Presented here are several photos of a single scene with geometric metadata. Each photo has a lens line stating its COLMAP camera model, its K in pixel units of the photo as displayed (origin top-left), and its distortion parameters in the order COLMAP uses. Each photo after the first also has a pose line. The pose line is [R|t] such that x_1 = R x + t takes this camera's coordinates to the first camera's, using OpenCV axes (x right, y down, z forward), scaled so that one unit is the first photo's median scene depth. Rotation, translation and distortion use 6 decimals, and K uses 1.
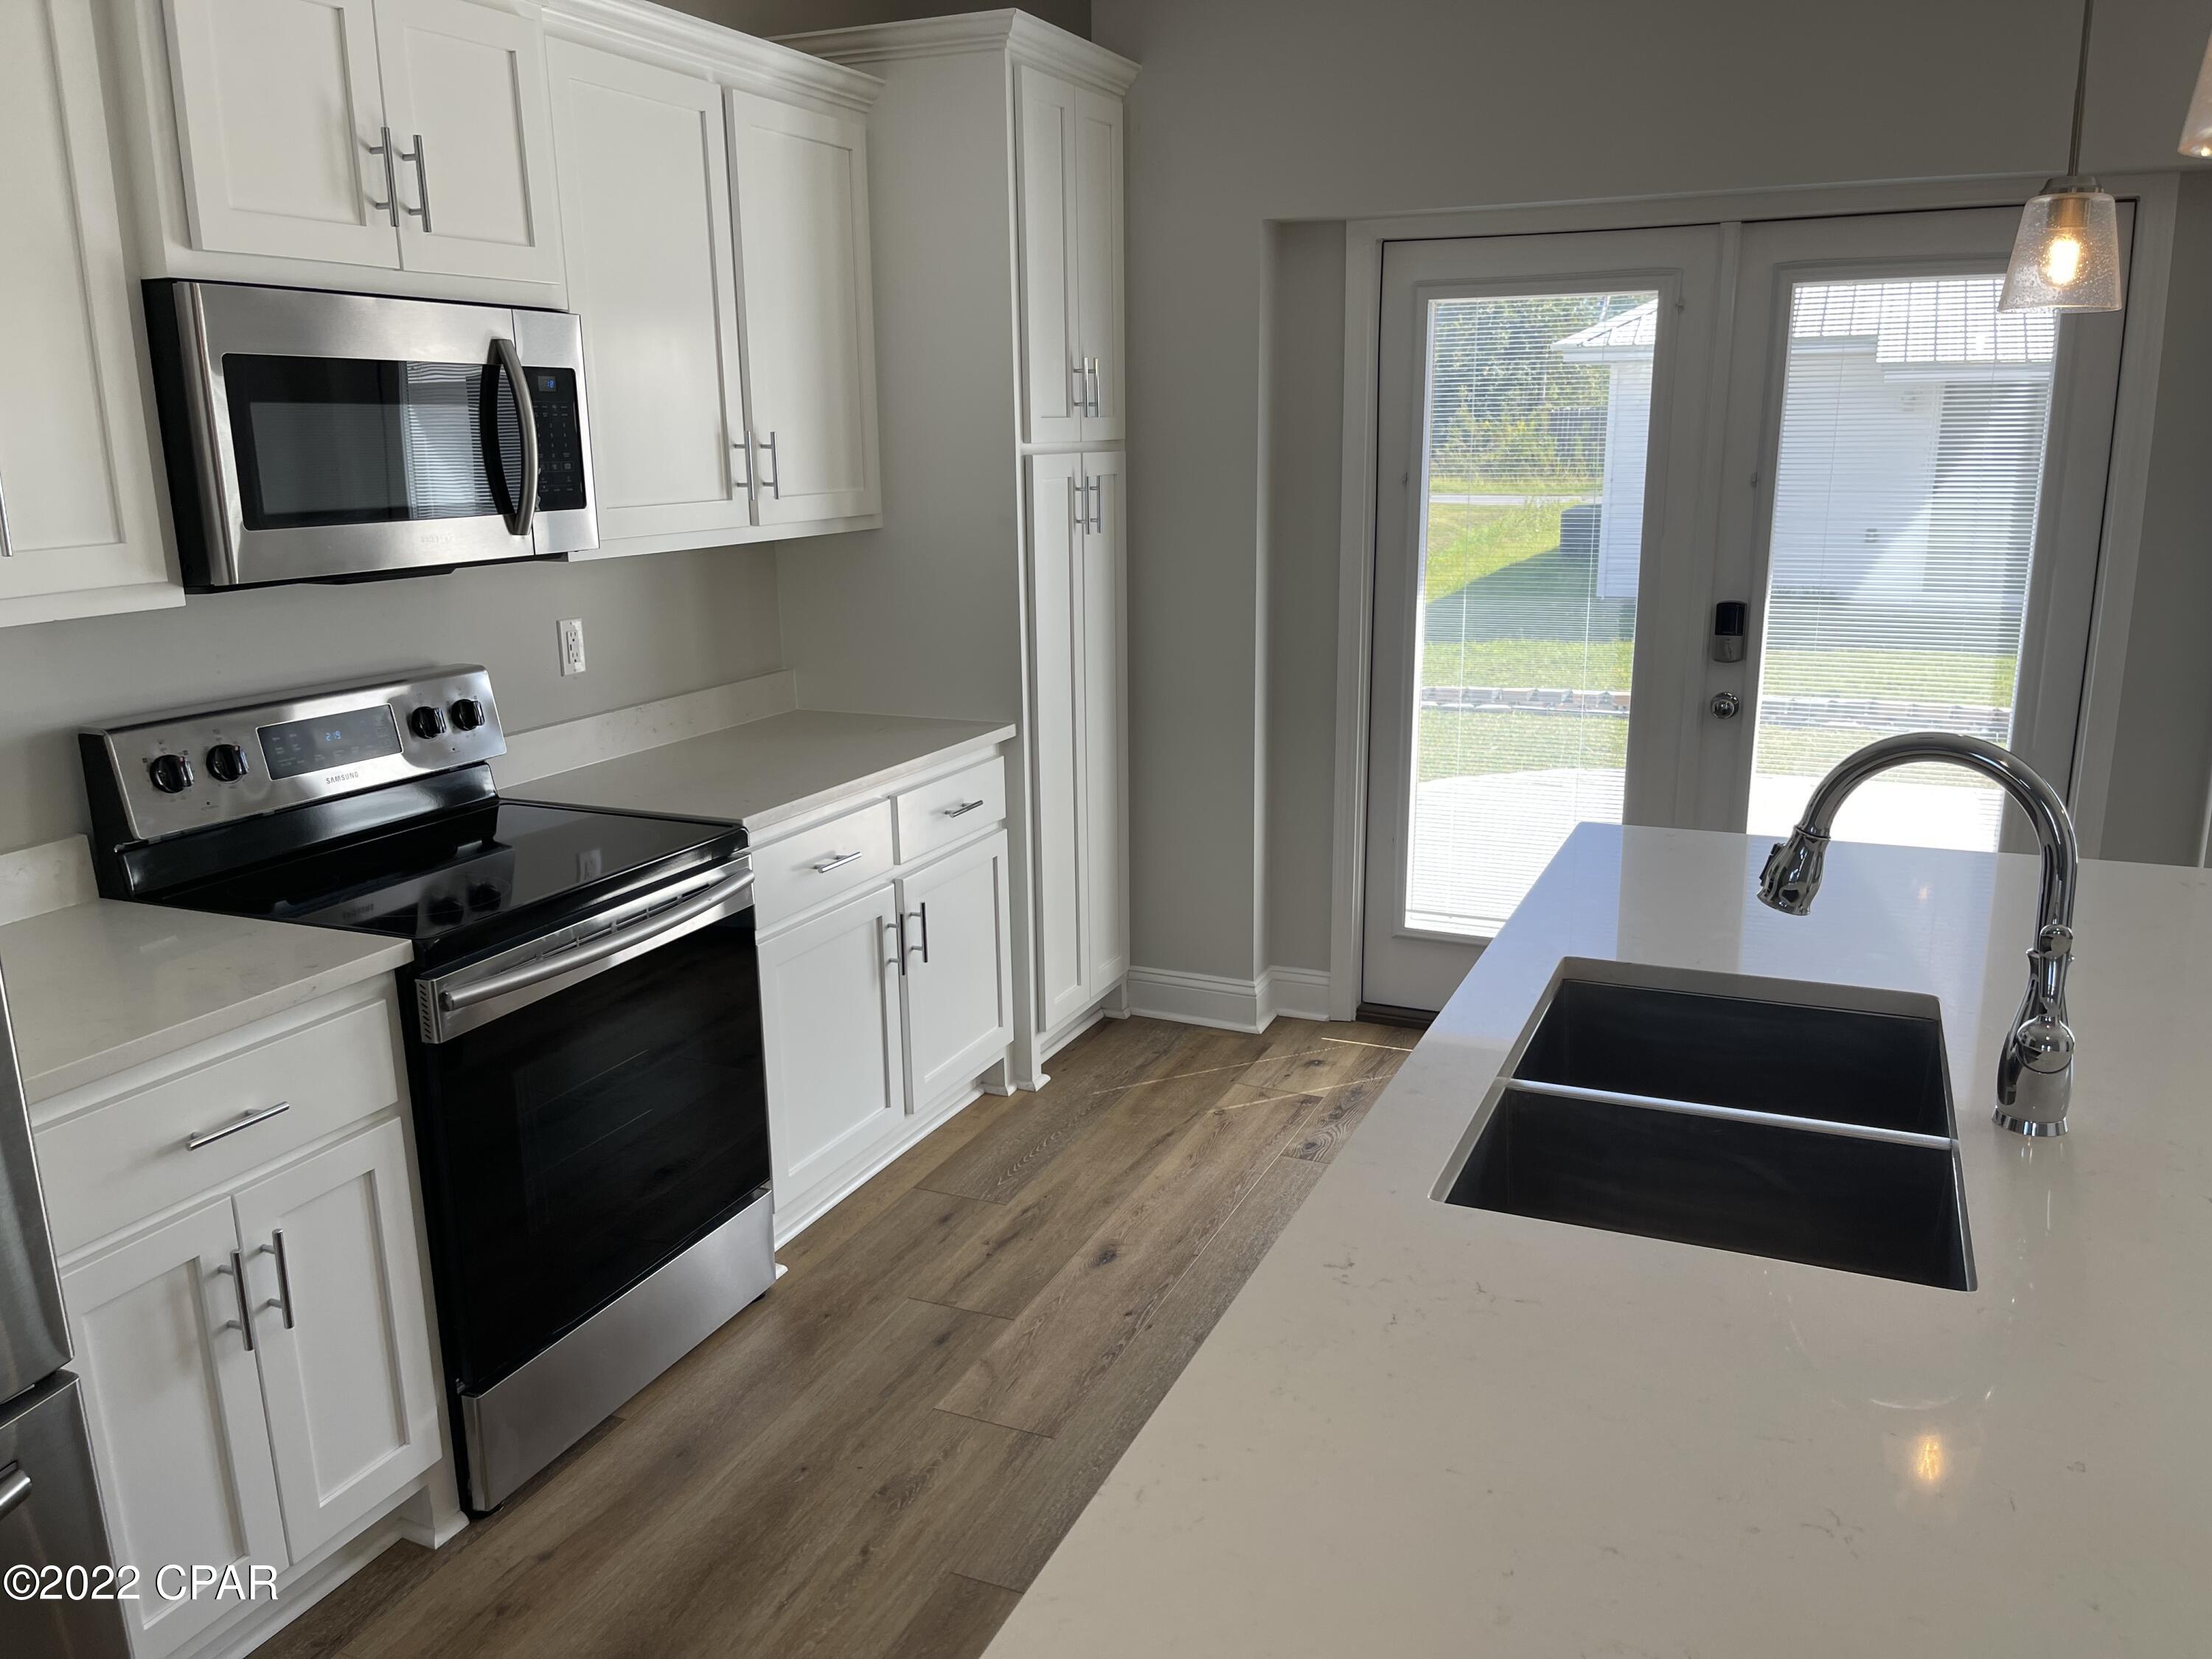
lens RADIAL K [[1679.6, 0, 1118.5], [0, 1679.6, 834.8], [0, 0, 1]] dist [0.049924, -0.056902]
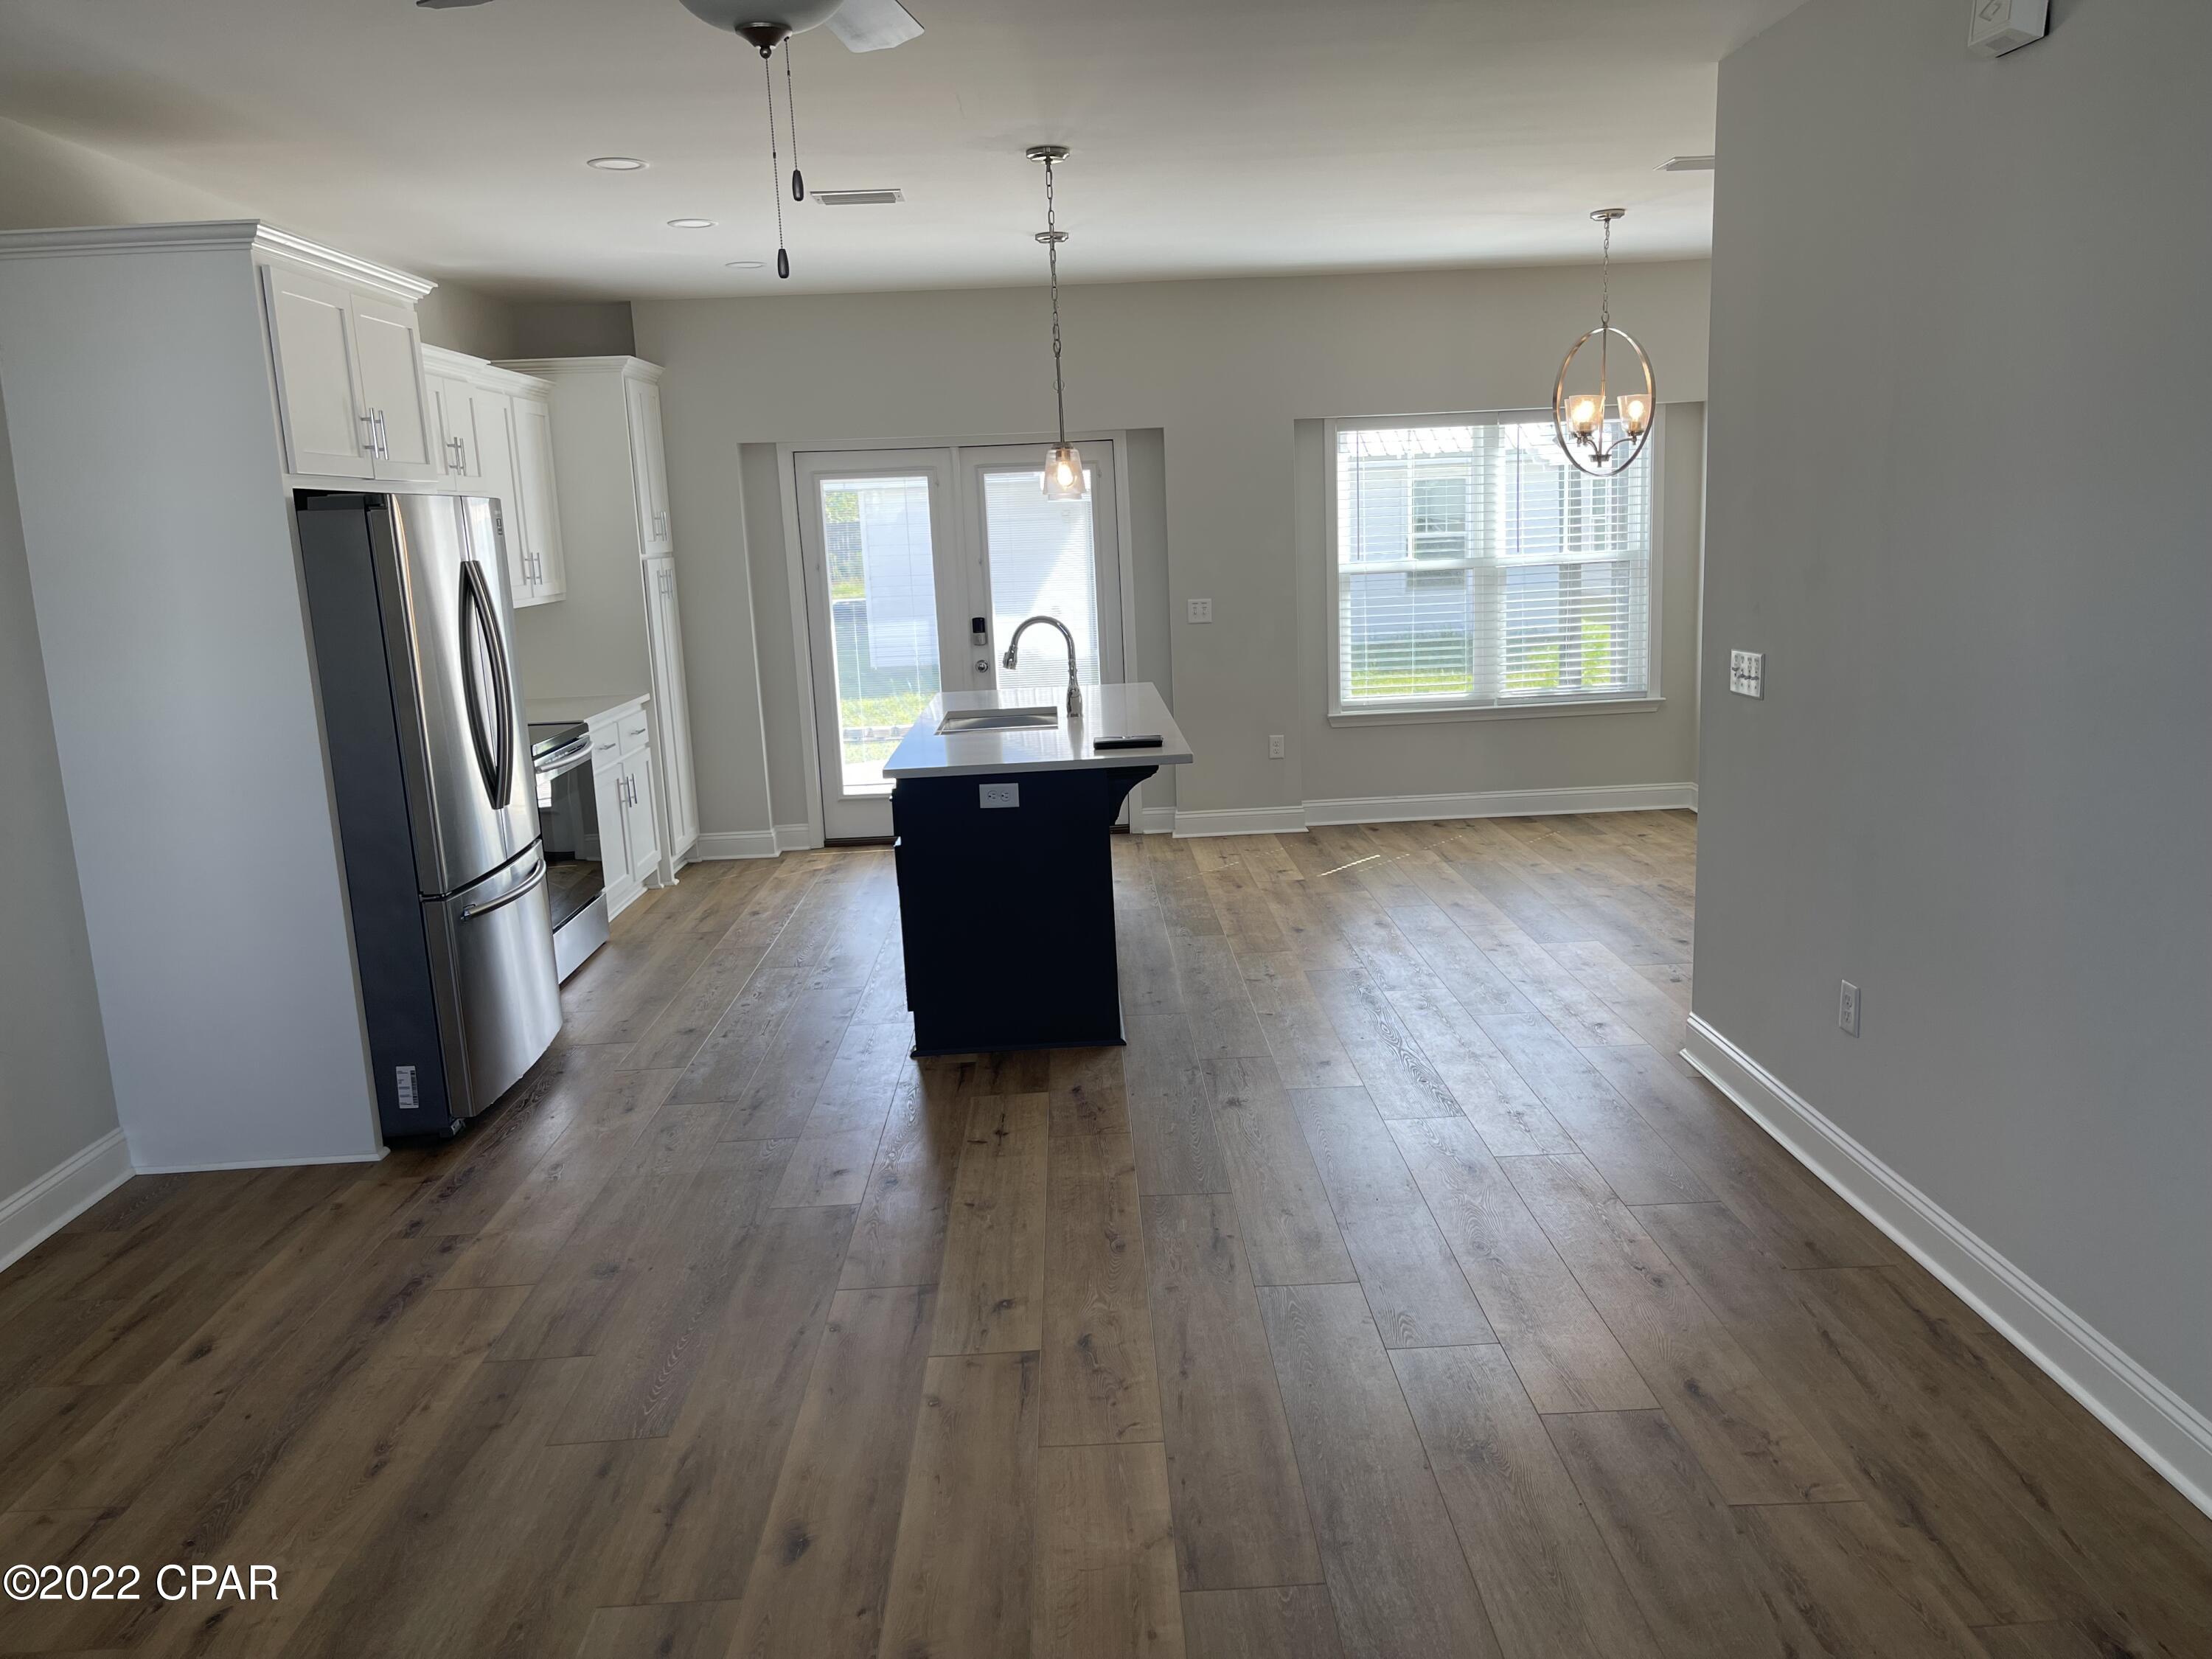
lens RADIAL K [[1679.6, 0, 1115.1], [0, 1679.6, 822.4], [0, 0, 1]] dist [0.049924, -0.056902]
pose [[0.905768, -0.107651, 0.409873, -0.378031], [0.140704, 0.988724, -0.051255, 0.252501], [-0.399734, 0.104096, 0.910701, -0.972940]]
